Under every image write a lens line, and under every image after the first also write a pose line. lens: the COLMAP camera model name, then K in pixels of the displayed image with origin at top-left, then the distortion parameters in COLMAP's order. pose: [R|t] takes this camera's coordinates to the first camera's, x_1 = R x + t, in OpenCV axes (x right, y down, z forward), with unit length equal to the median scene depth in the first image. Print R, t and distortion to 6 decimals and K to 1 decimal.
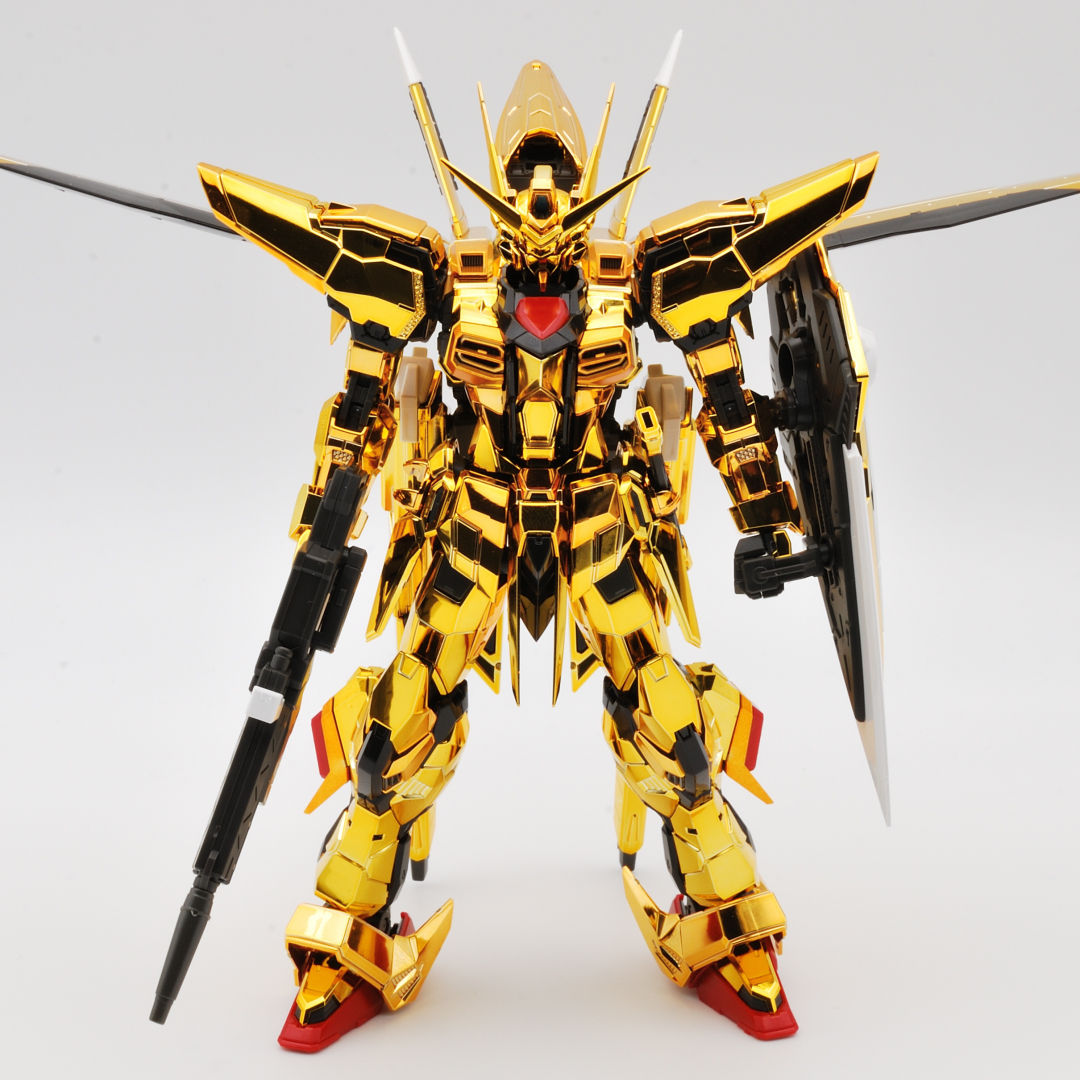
lens RADIAL K [[2857.6, 0, 540.5], [0, 2857.6, 544.7], [0, 0, 1]] dist [0.300984, 0.000000]
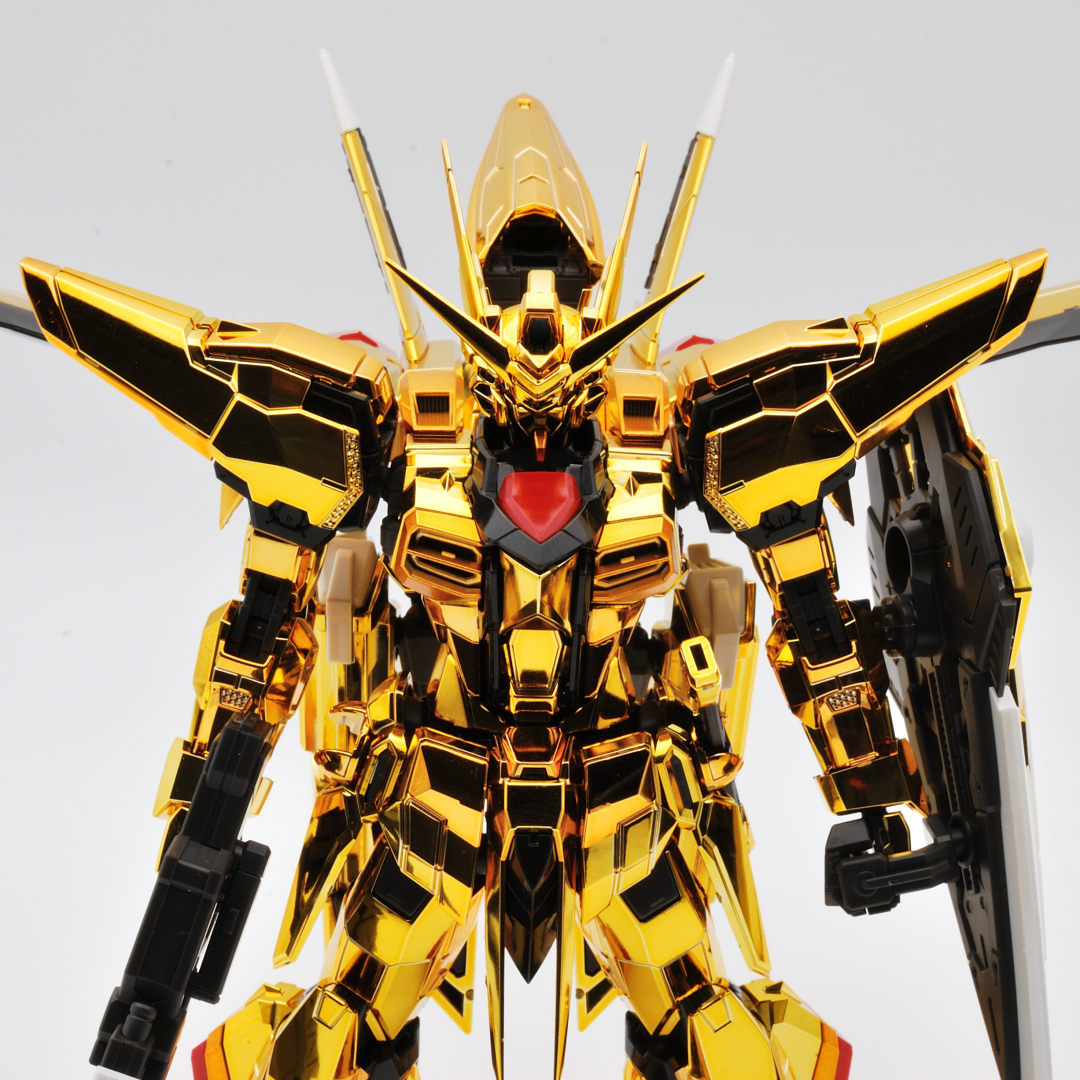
lens RADIAL K [[2857.6, 0, 538.4], [0, 2857.6, 533.7], [0, 0, 1]] dist [0.300984, 0.000000]
pose [[0.999853, 0.002933, 0.016883, -0.010531], [-0.003190, 0.999879, 0.015242, -0.080061], [-0.016836, -0.015293, 0.999741, 0.333241]]
